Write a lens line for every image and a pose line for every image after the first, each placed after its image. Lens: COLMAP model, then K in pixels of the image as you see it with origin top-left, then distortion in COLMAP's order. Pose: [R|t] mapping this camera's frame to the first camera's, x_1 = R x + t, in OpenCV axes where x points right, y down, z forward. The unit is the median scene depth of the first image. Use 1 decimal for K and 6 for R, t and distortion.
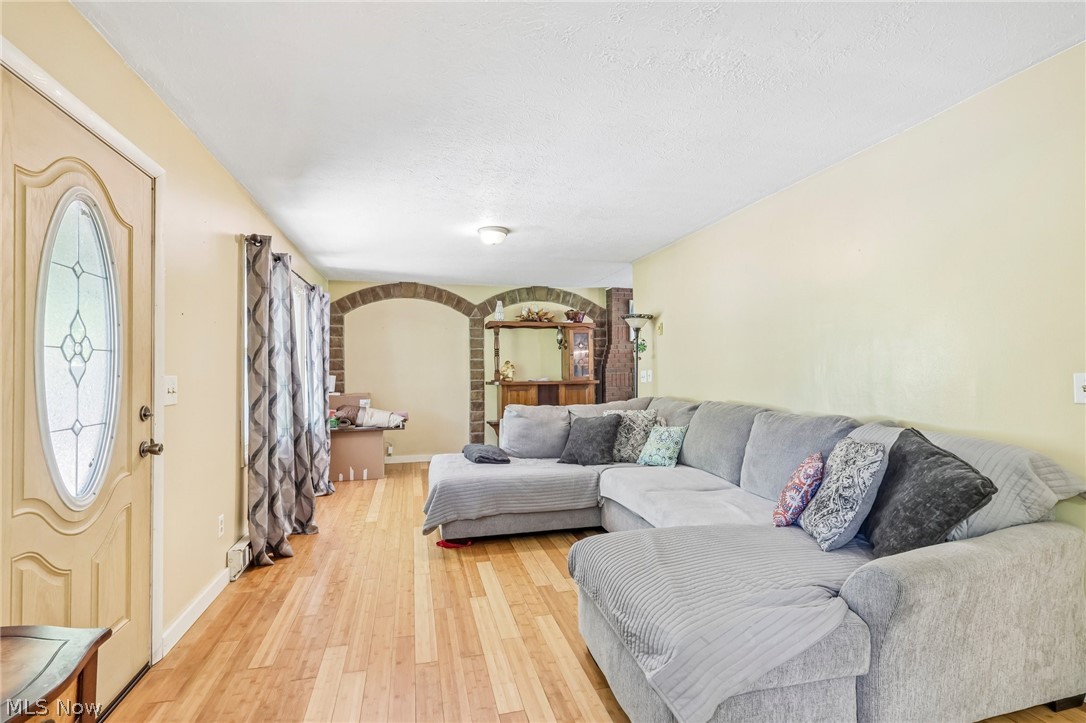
lens RADIAL K [[504.6, 0, 541.3], [0, 504.6, 364.1], [0, 0, 1]] dist [-0.000047, 0.000650]
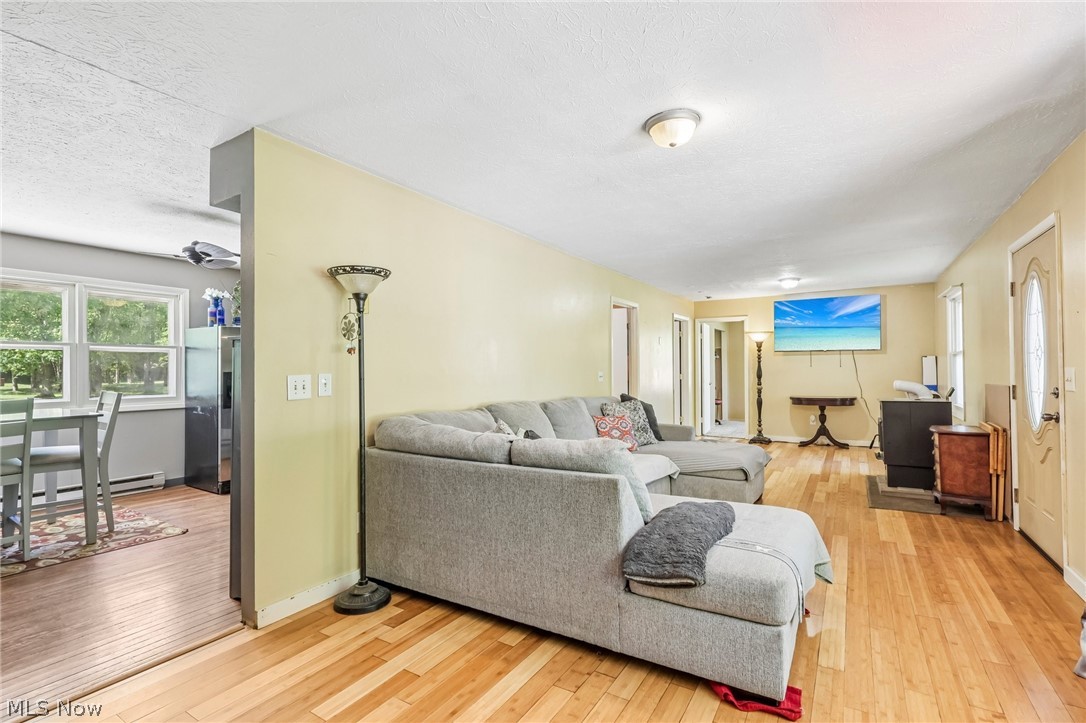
lens RADIAL K [[504.6, 0, 536.8], [0, 504.6, 364.1], [0, 0, 1]] dist [-0.000047, 0.000650]
pose [[-0.686879, 0.022870, 0.726412, -0.328446], [0.004774, 0.999625, -0.026958, 0.019610], [-0.726756, -0.015049, -0.686730, 1.240298]]
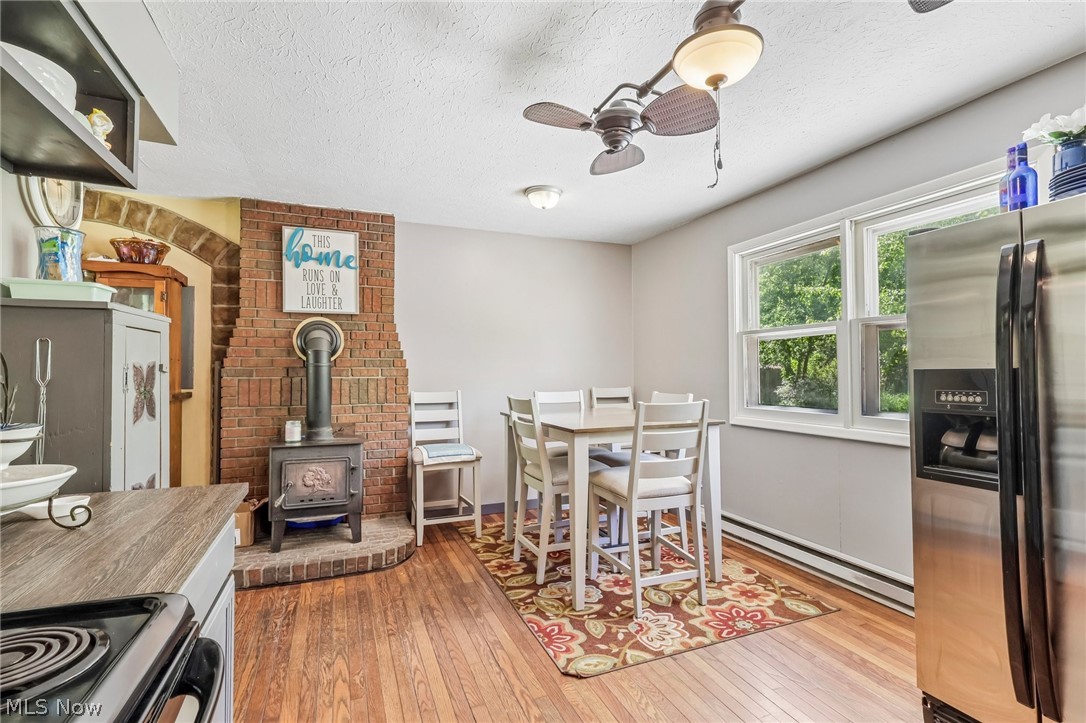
lens RADIAL K [[504.6, 0, 540.6], [0, 504.6, 361.3], [0, 0, 1]] dist [-0.000047, 0.000650]
pose [[0.991073, 0.009846, 0.132953, 0.513052], [-0.008761, 0.999923, -0.008742, 0.005561], [-0.133029, 0.007499, 0.991084, 0.706751]]
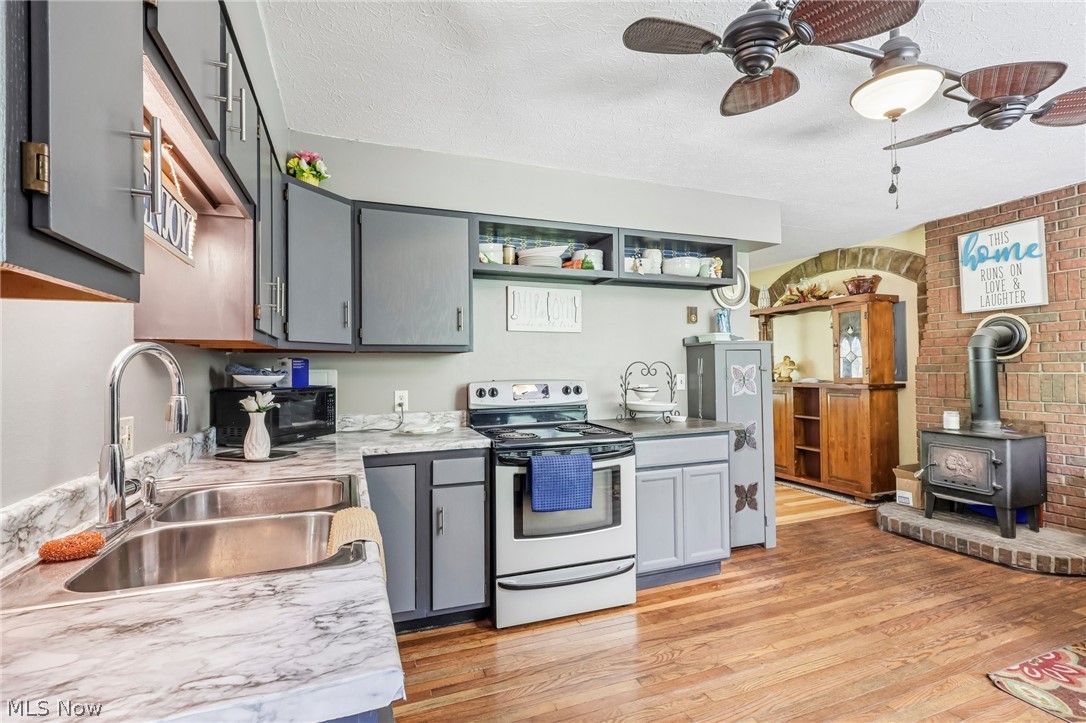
lens RADIAL K [[504.6, 0, 537.4], [0, 504.6, 364.6], [0, 0, 1]] dist [-0.000047, 0.000650]
pose [[0.112181, -0.004349, -0.993678, 0.940753], [0.023296, 0.999727, -0.001745, -0.001329], [0.993415, -0.022953, 0.112251, 0.713419]]
